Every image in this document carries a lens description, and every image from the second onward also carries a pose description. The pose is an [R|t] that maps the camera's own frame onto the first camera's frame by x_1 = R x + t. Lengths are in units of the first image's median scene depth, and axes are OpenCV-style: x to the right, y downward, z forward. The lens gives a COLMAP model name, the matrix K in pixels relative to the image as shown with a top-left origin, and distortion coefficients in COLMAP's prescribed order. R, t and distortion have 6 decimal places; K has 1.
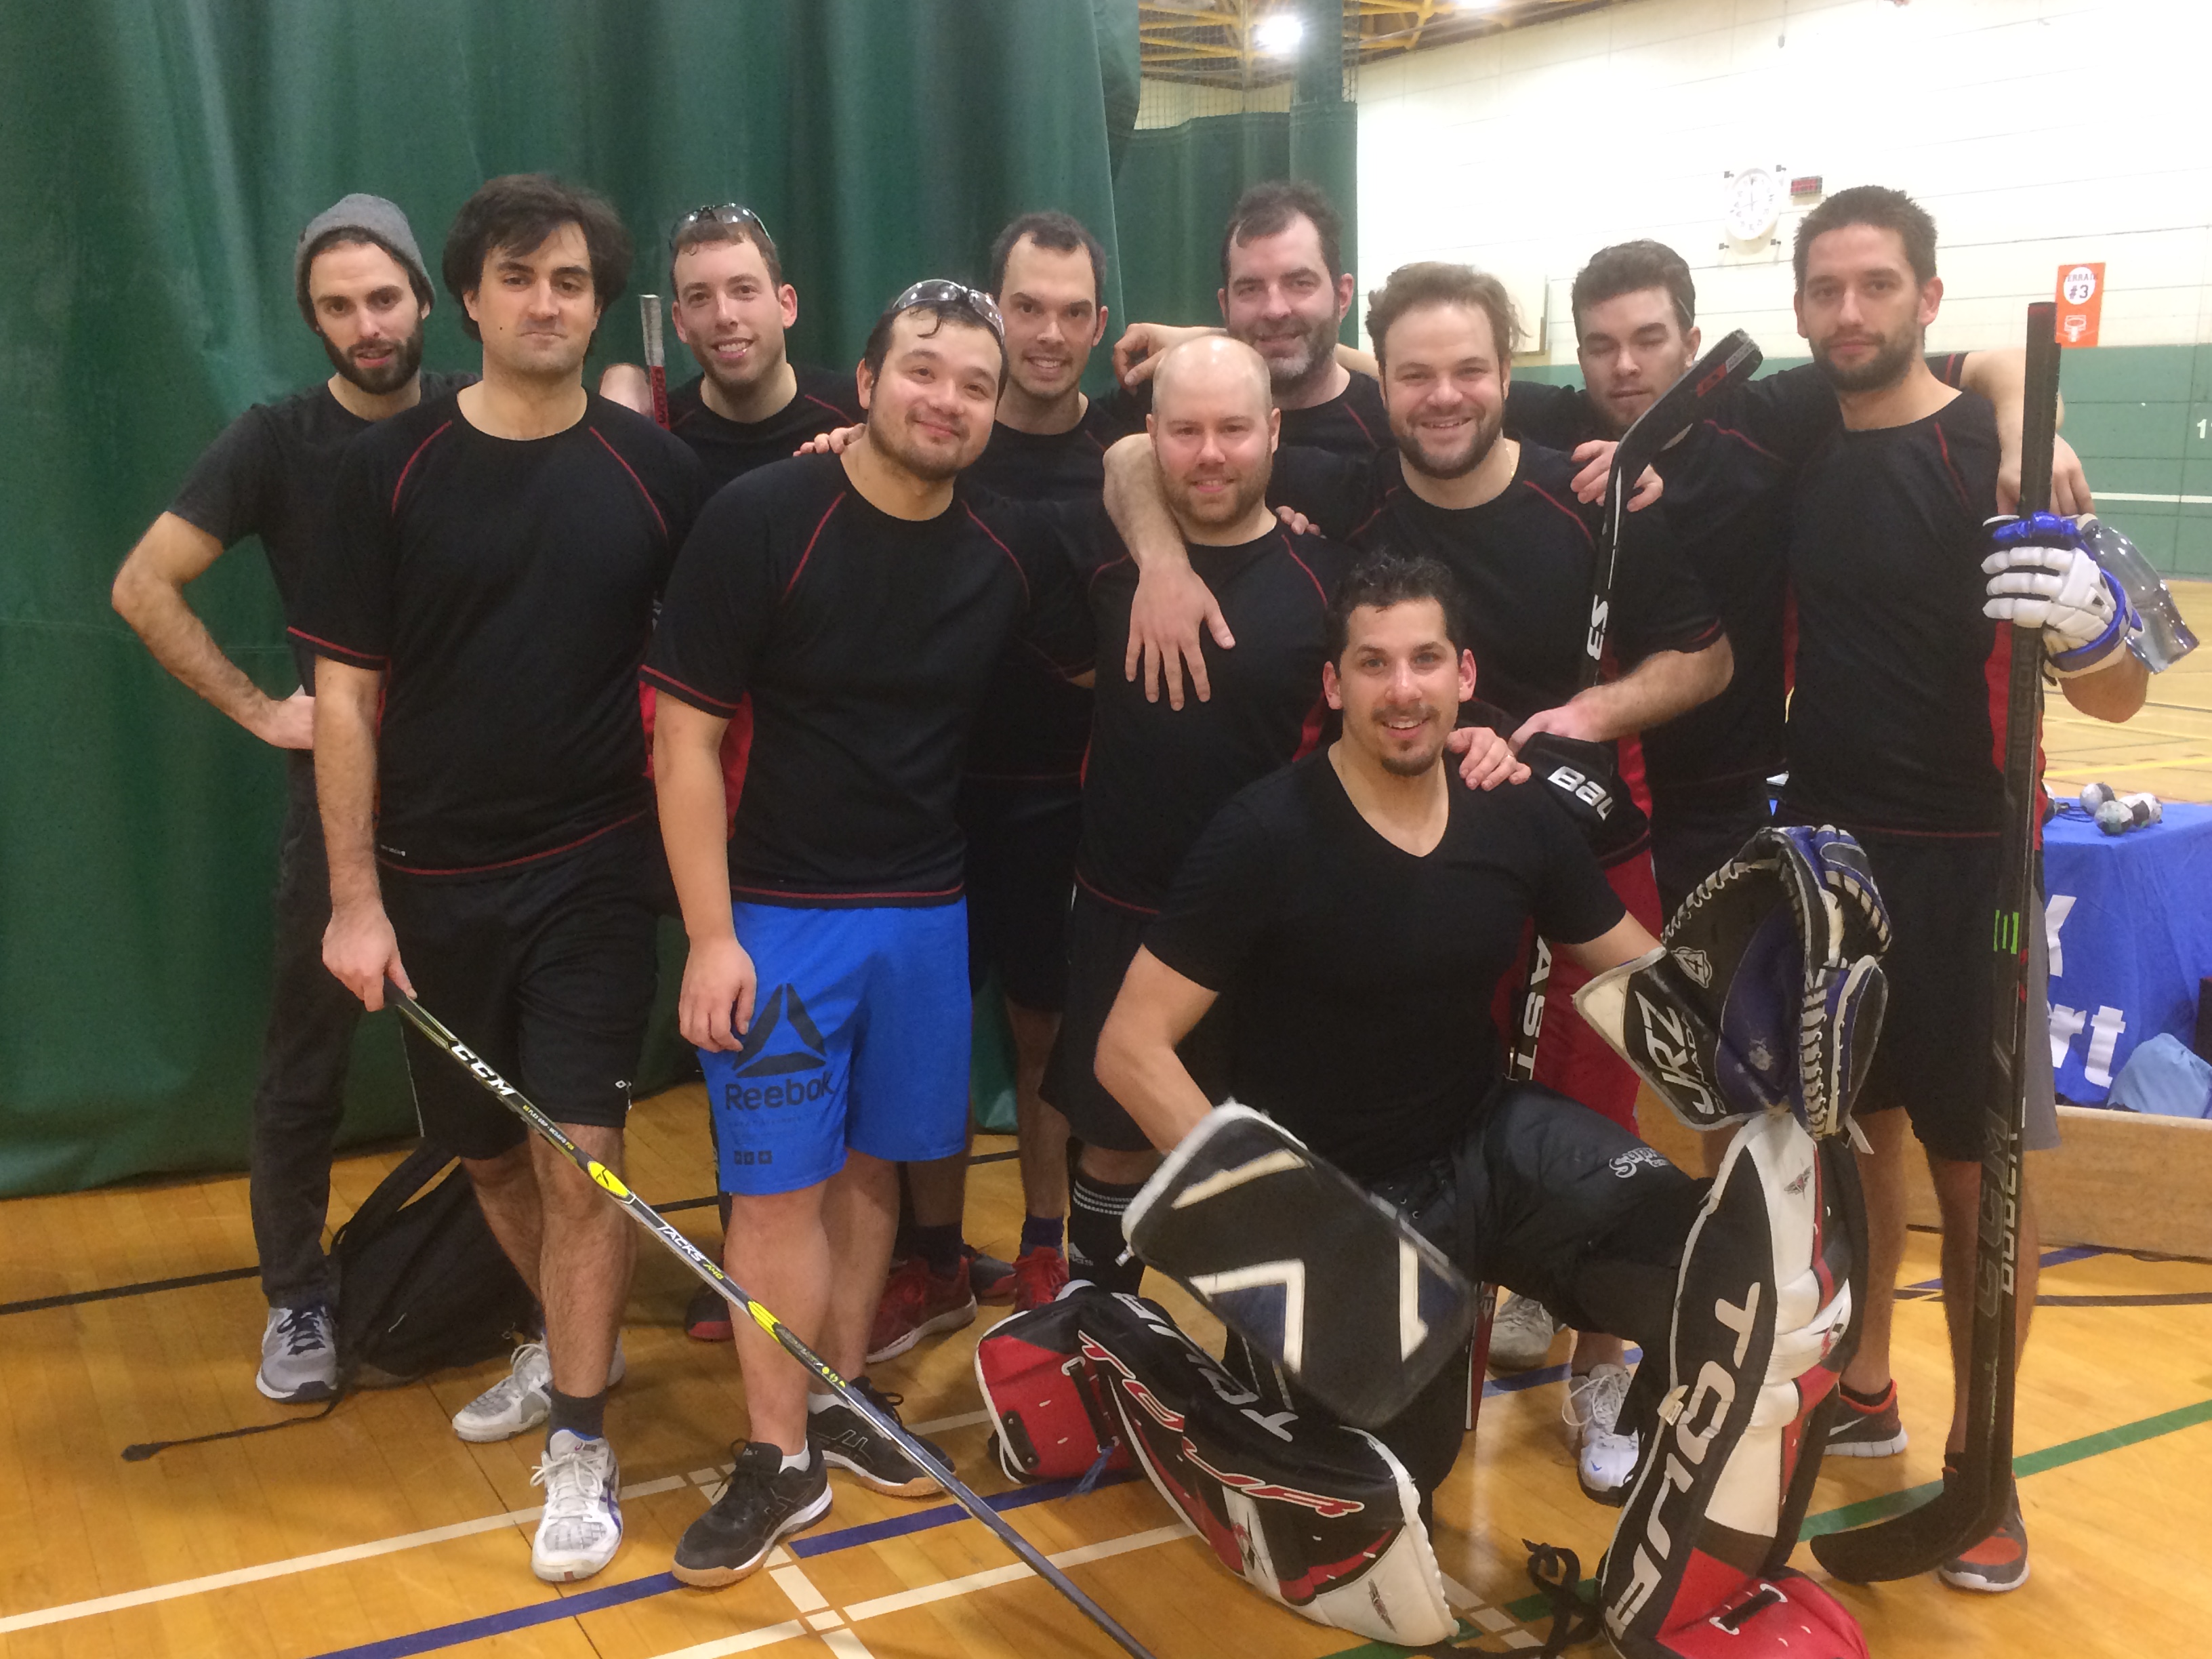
lens RADIAL K [[2226.6, 0, 1117.1], [0, 2226.6, 828.9], [0, 0, 1]] dist [0.034779, 0.000000]
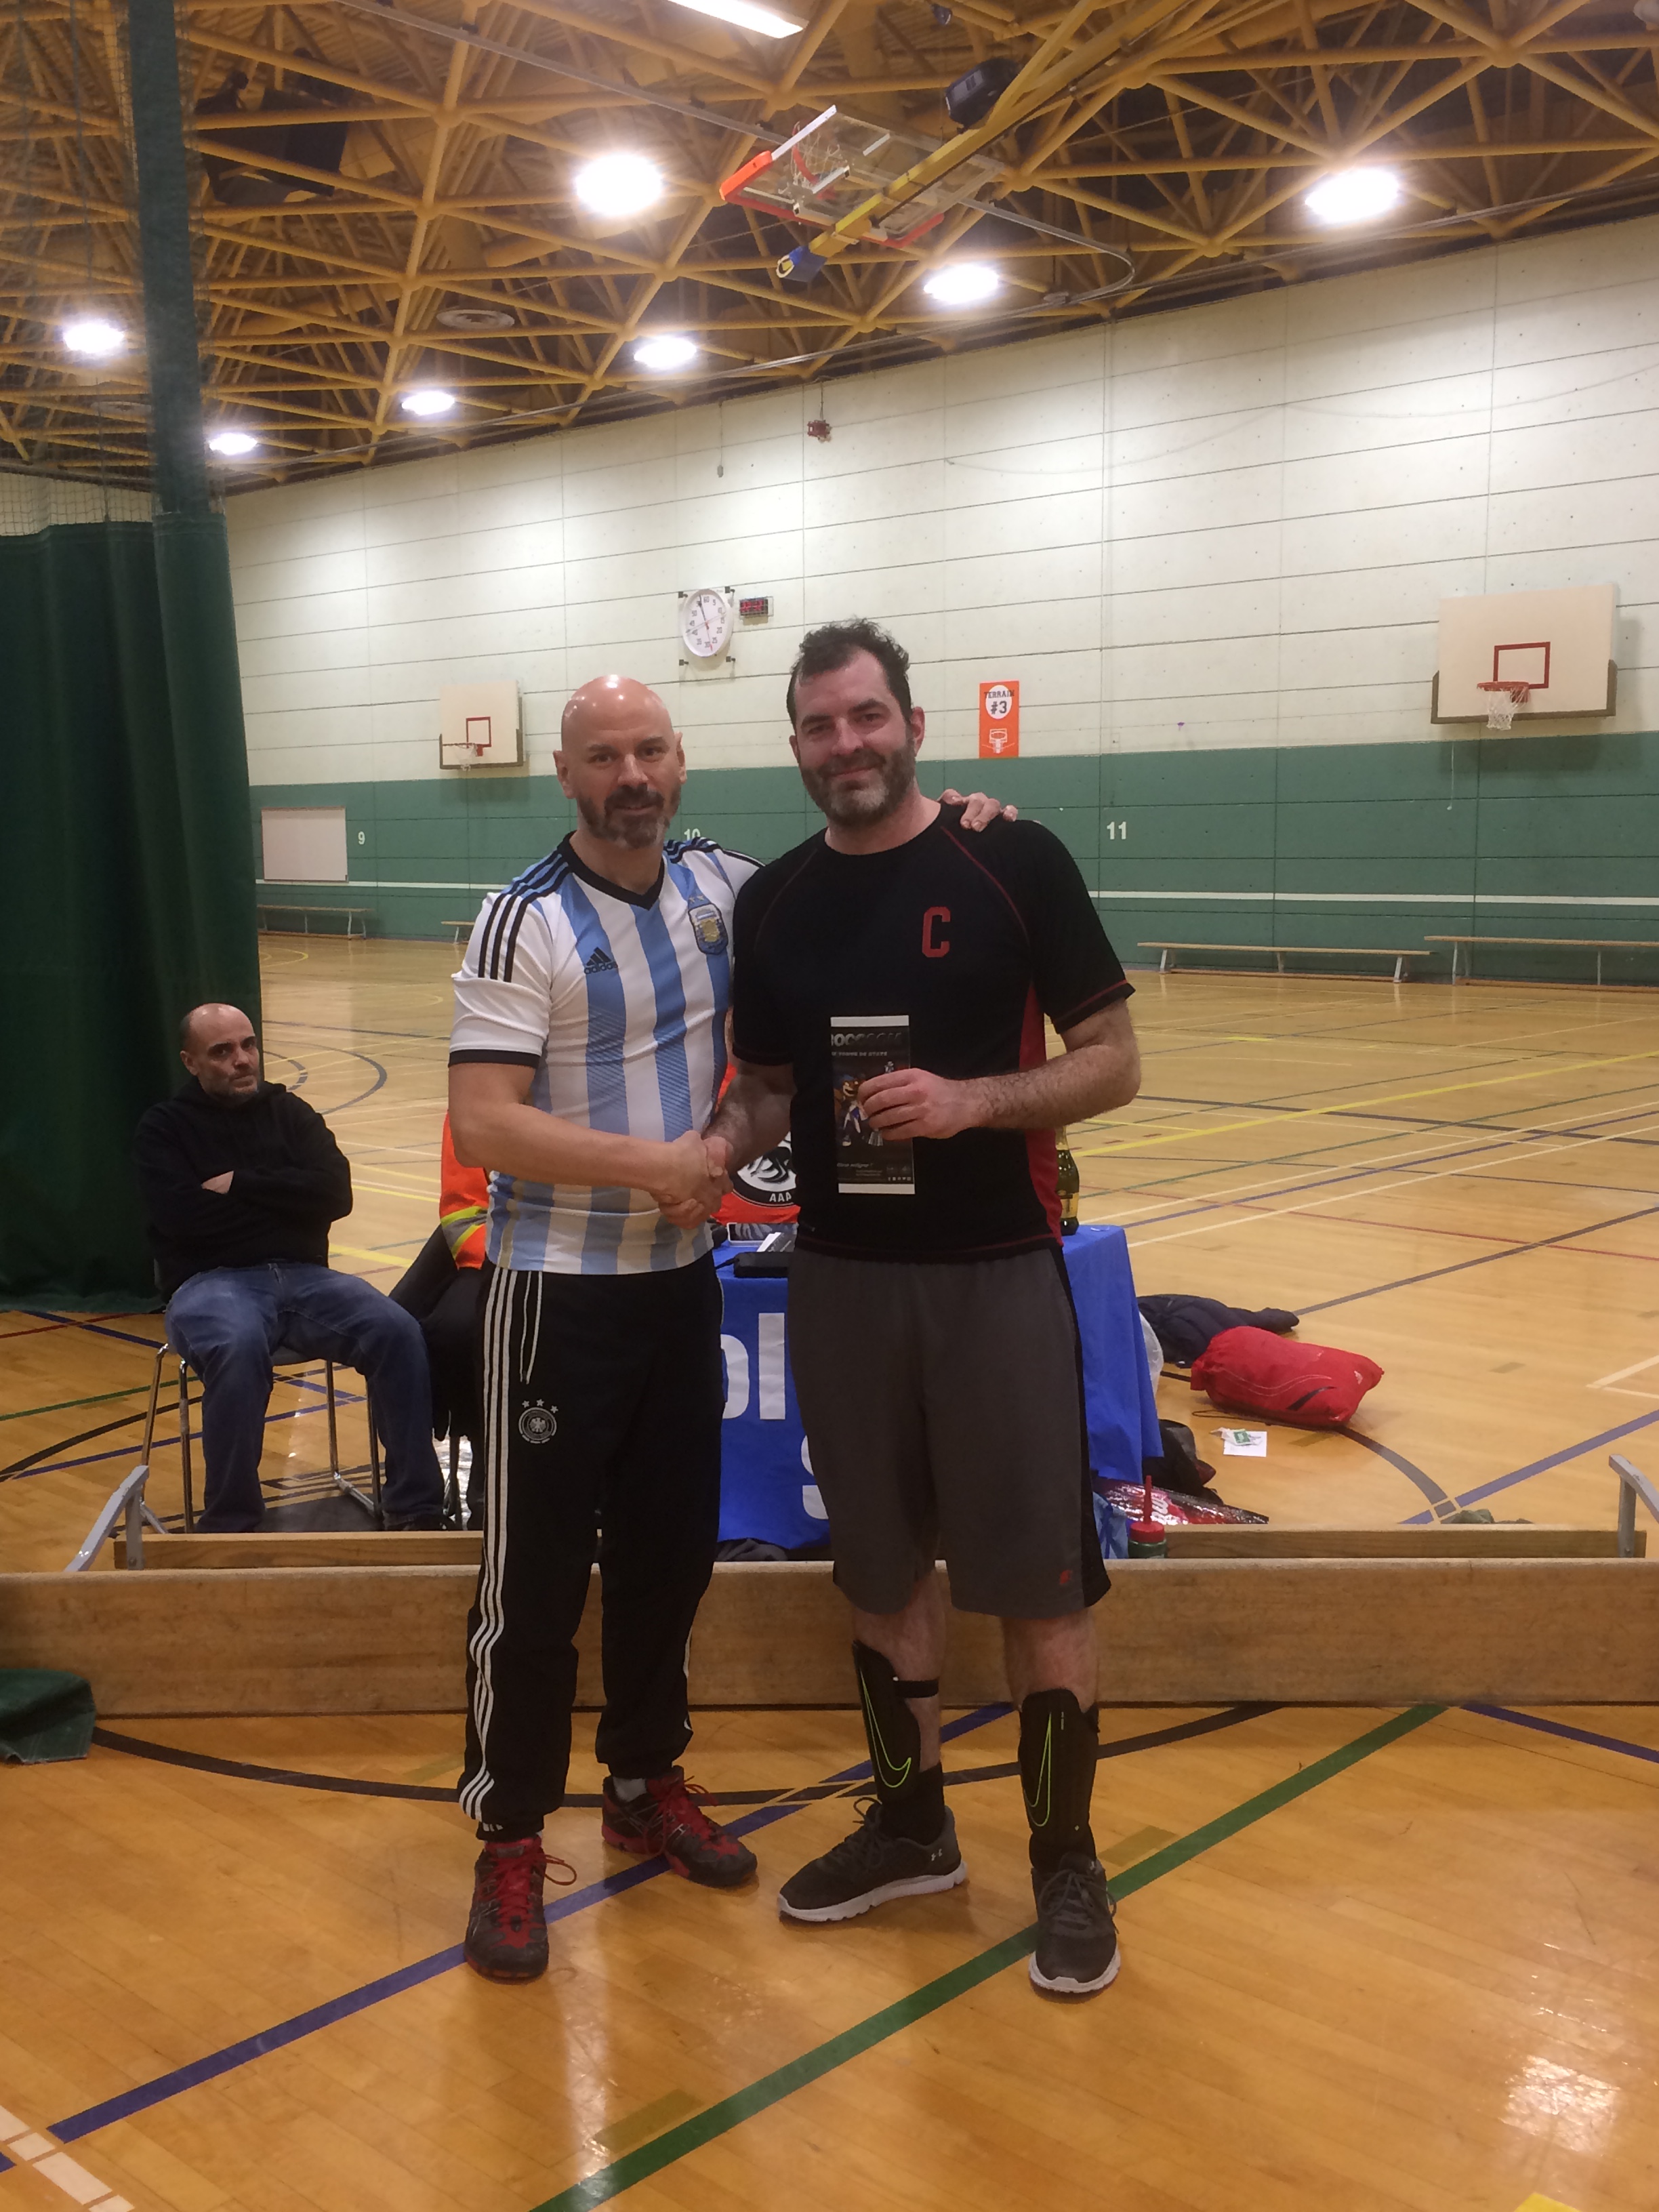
lens RADIAL K [[2226.6, 0, 816.9], [0, 2226.6, 1107.5], [0, 0, 1]] dist [0.034779, 0.000000]
pose [[0.952786, -0.055036, 0.298612, 0.075256], [0.071785, 0.996386, -0.045404, -0.026645], [-0.295034, 0.064697, 0.953294, 0.076857]]
